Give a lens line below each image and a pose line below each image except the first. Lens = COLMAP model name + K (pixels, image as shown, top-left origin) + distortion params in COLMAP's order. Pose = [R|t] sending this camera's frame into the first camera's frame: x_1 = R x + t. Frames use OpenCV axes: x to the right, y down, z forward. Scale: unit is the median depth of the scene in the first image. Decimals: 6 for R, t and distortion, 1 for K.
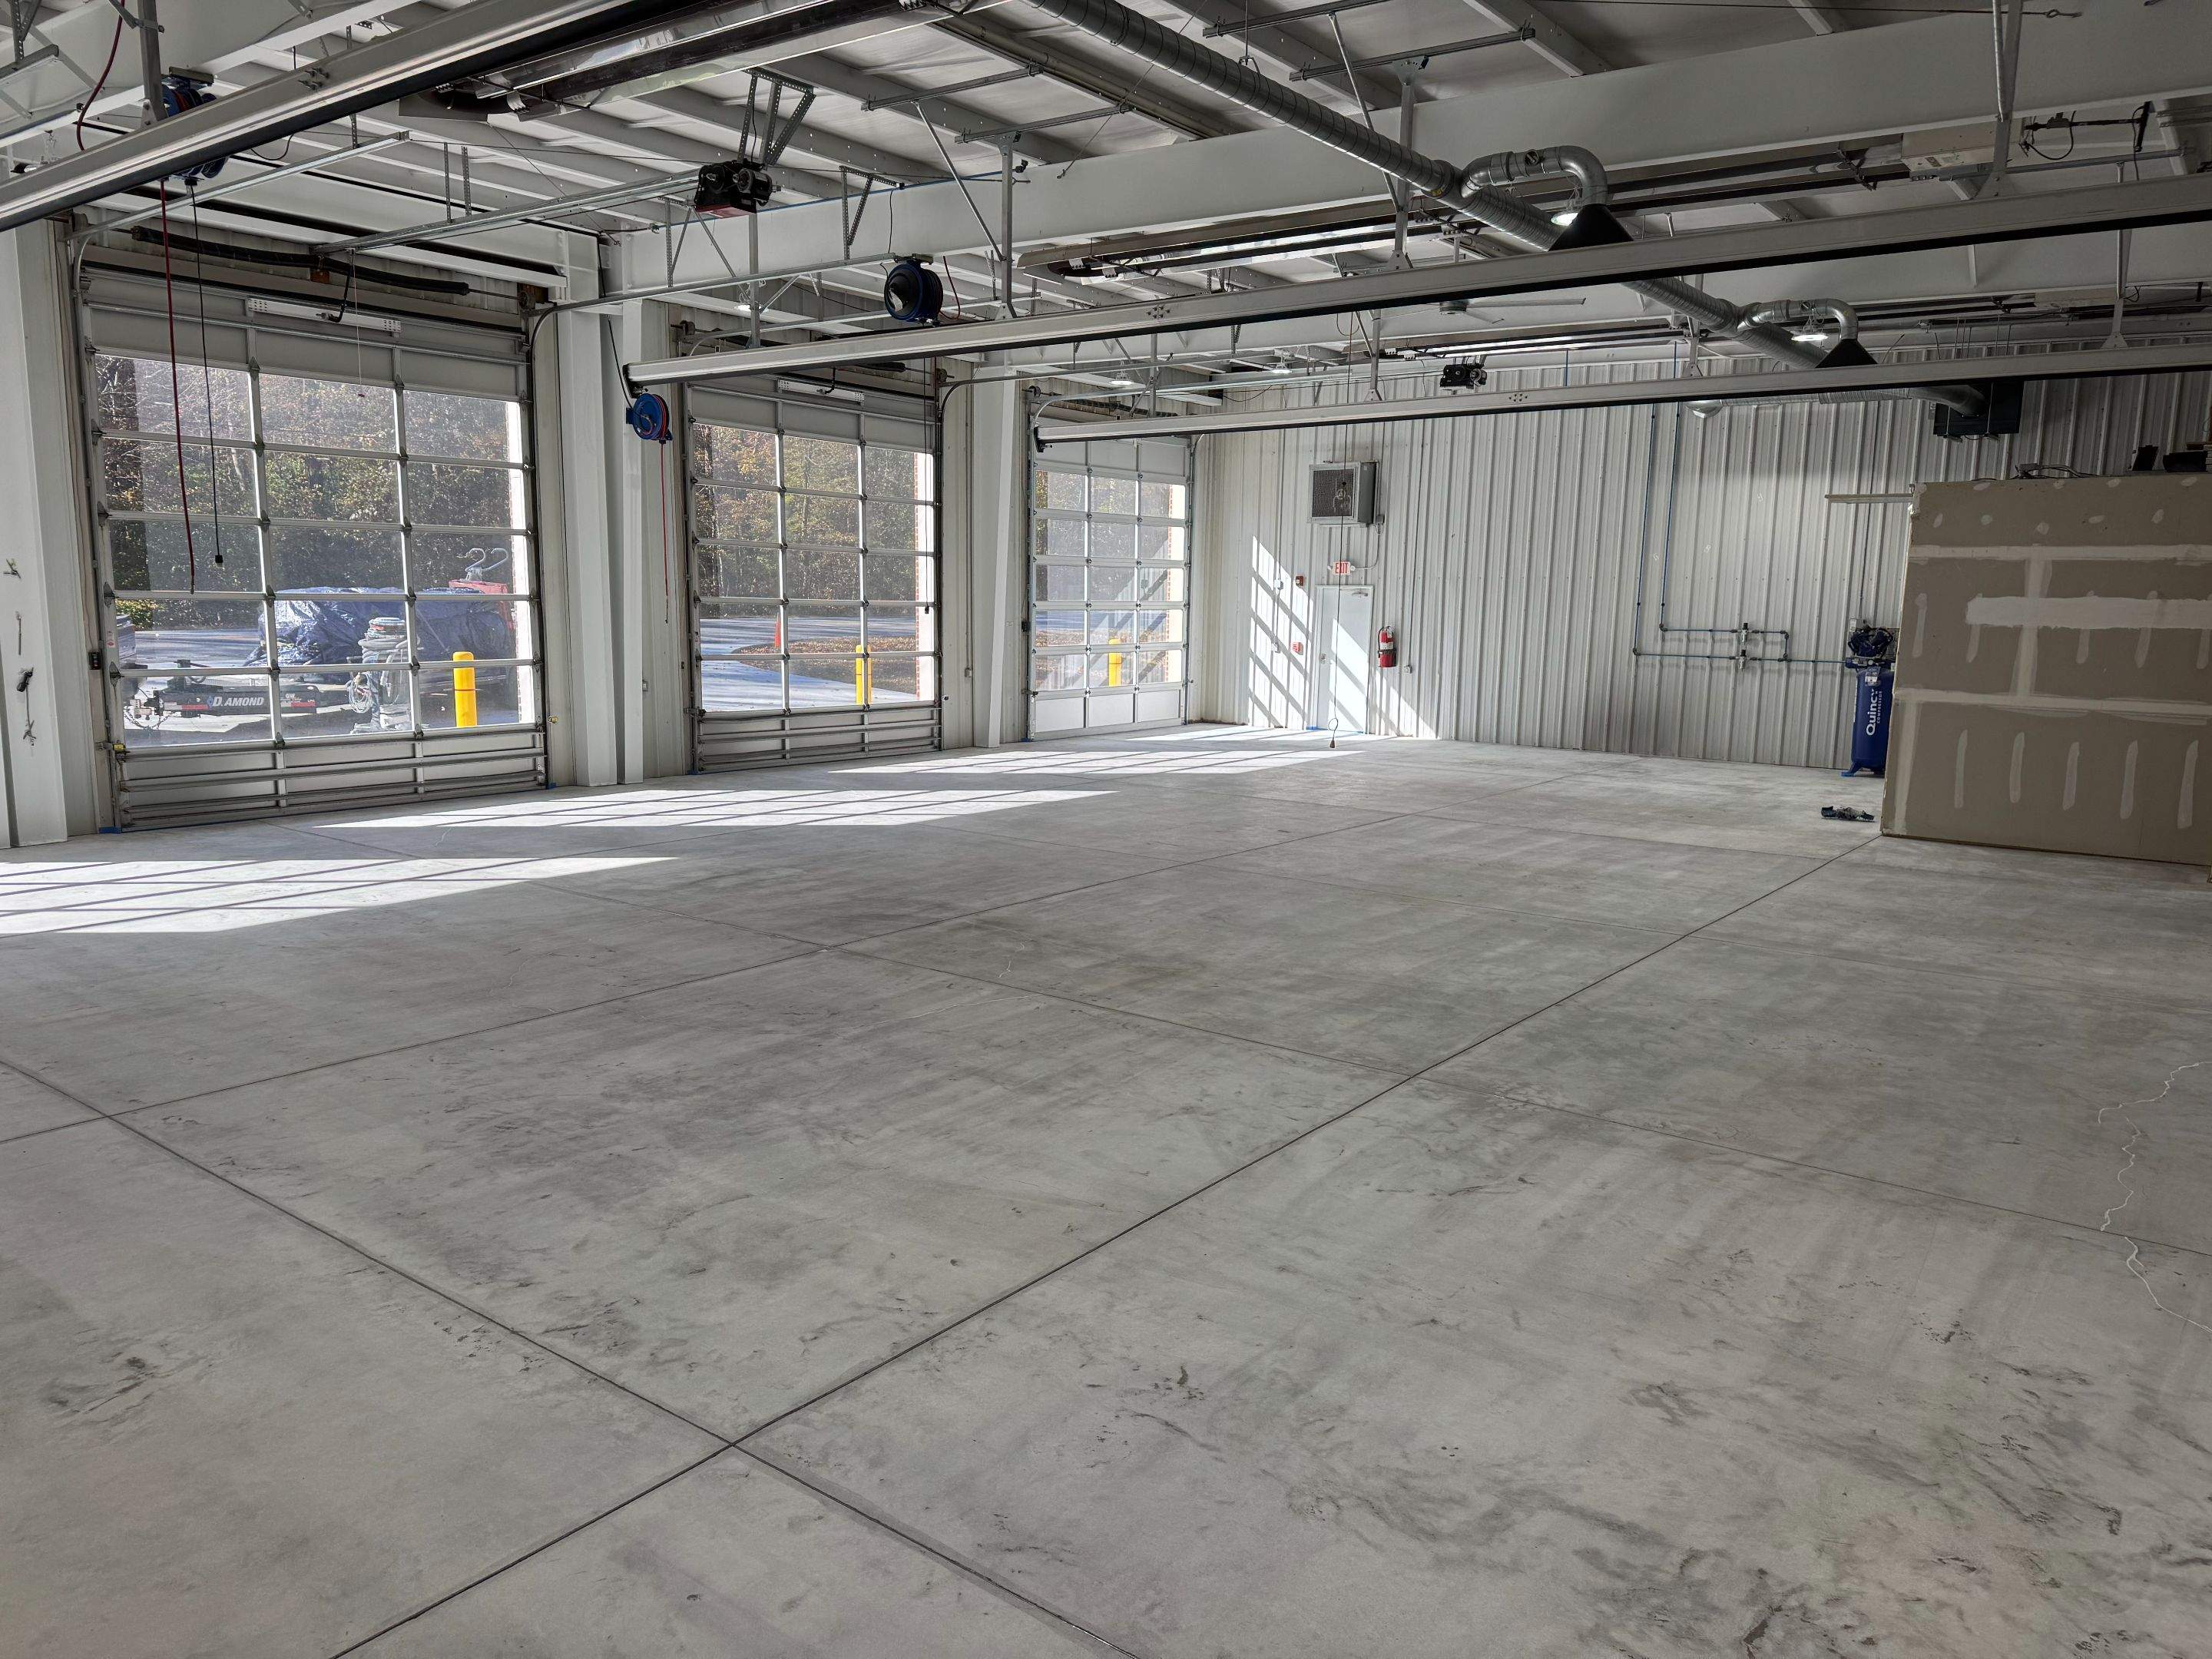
lens RADIAL K [[1546.6, 0, 1112.8], [0, 1546.6, 831.0], [0, 0, 1]] dist [0.072315, -0.089491]
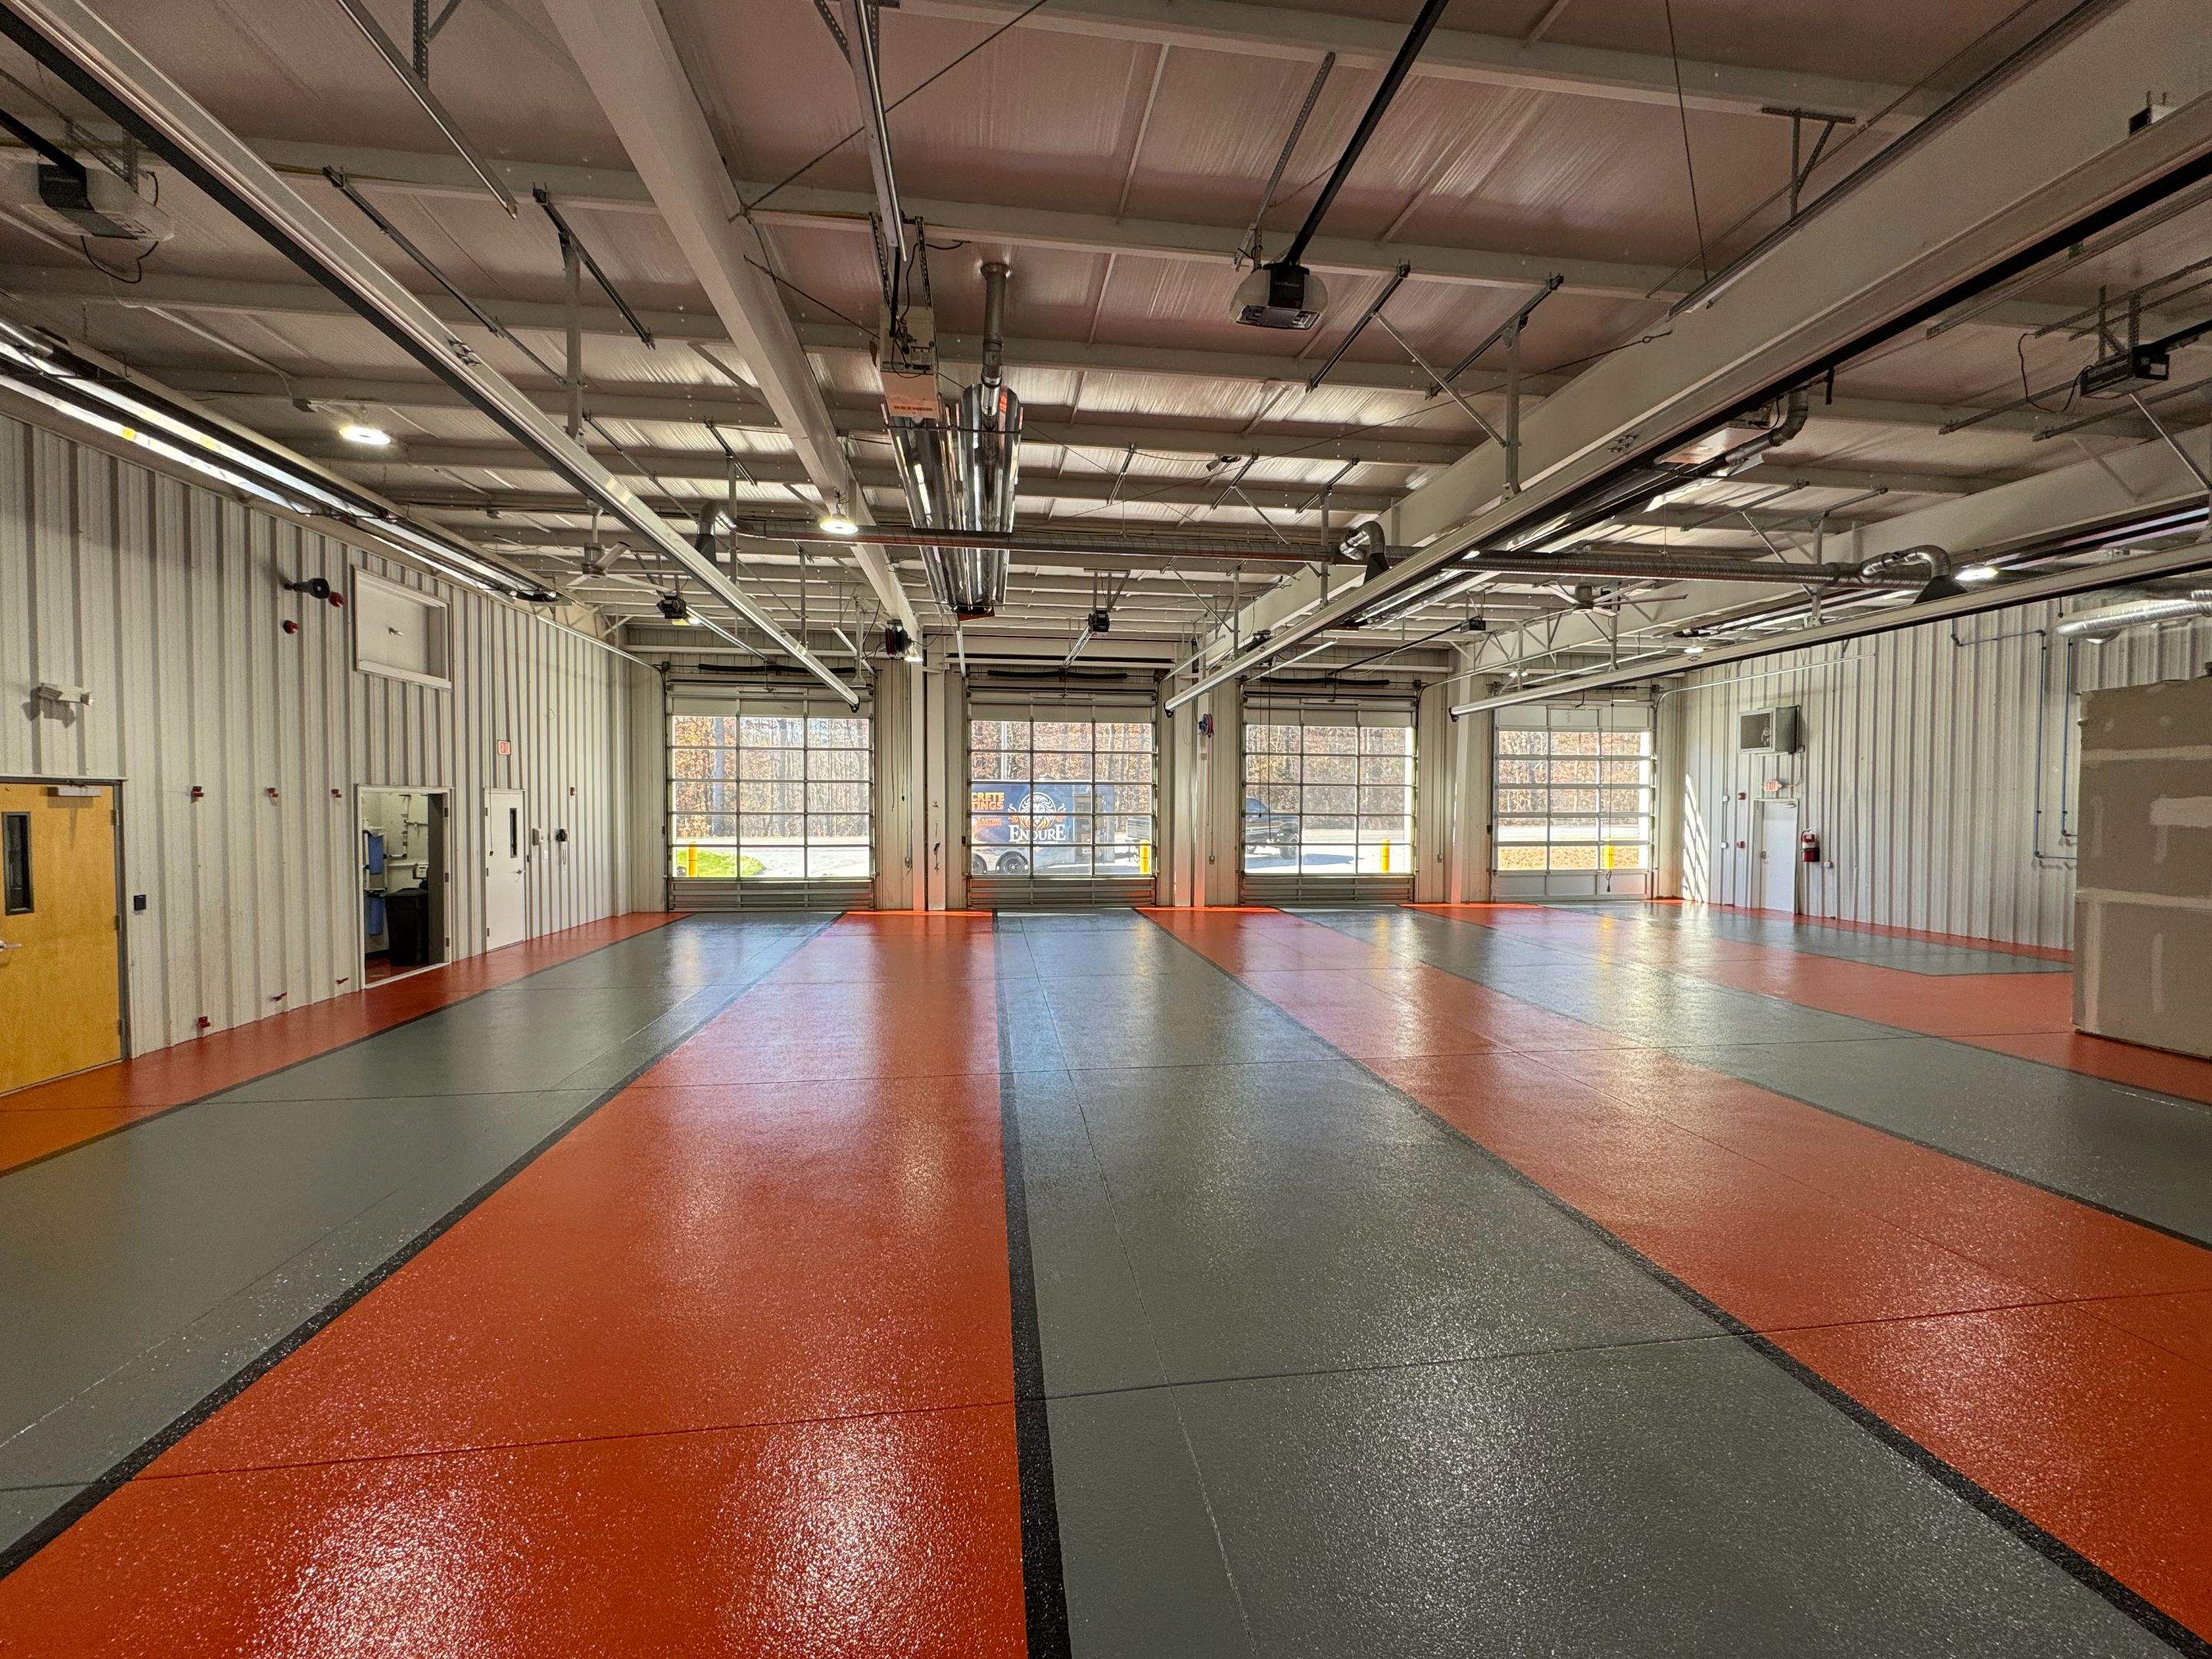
lens RADIAL K [[883.0, 0, 1106.8], [0, 883.0, 855.8], [0, 0, 1]] dist [-0.004230, 0.000182]
pose [[0.704142, 0.025079, -0.709616, 0.486411], [-0.100046, 0.992910, -0.064184, -0.014134], [0.702975, 0.116189, 0.701659, 0.155286]]
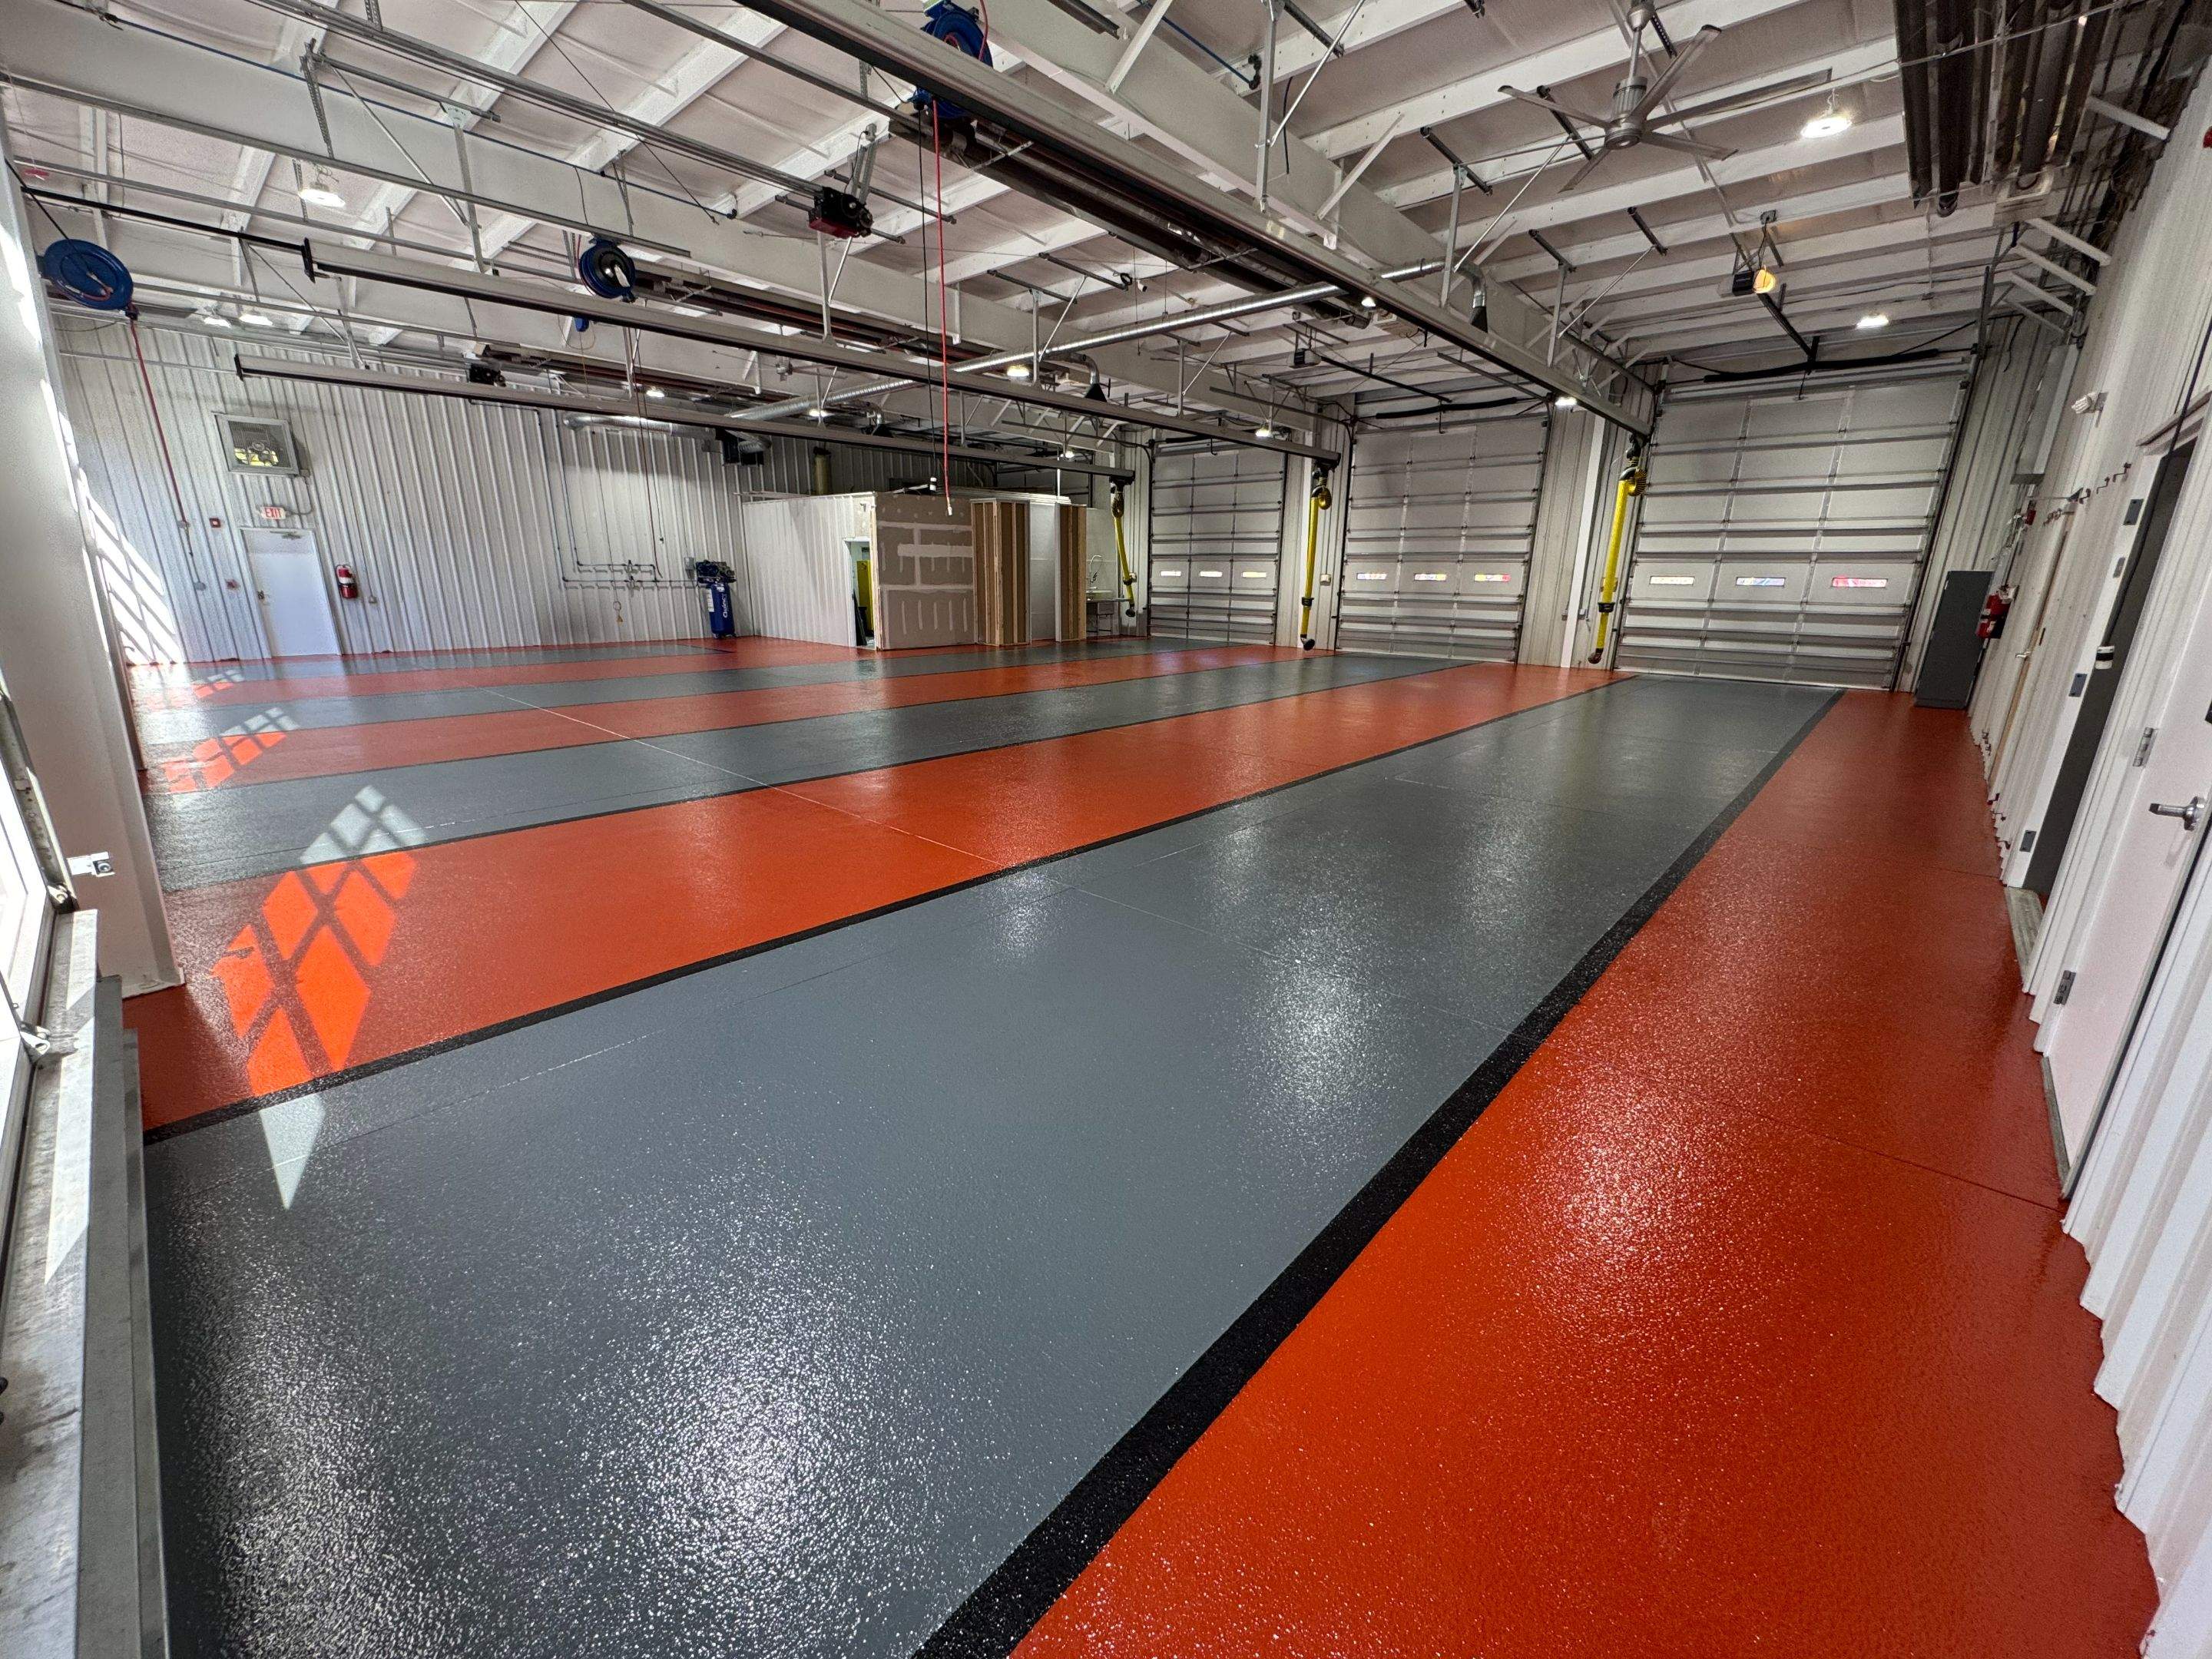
lens RADIAL K [[883.0, 0, 1120.2], [0, 883.0, 834.7], [0, 0, 1]] dist [-0.004230, 0.000182]
pose [[0.079279, -0.300109, 0.950605, -0.856648], [0.148457, 0.946527, 0.286440, -0.065318], [-0.985736, 0.118416, 0.119593, 0.563632]]
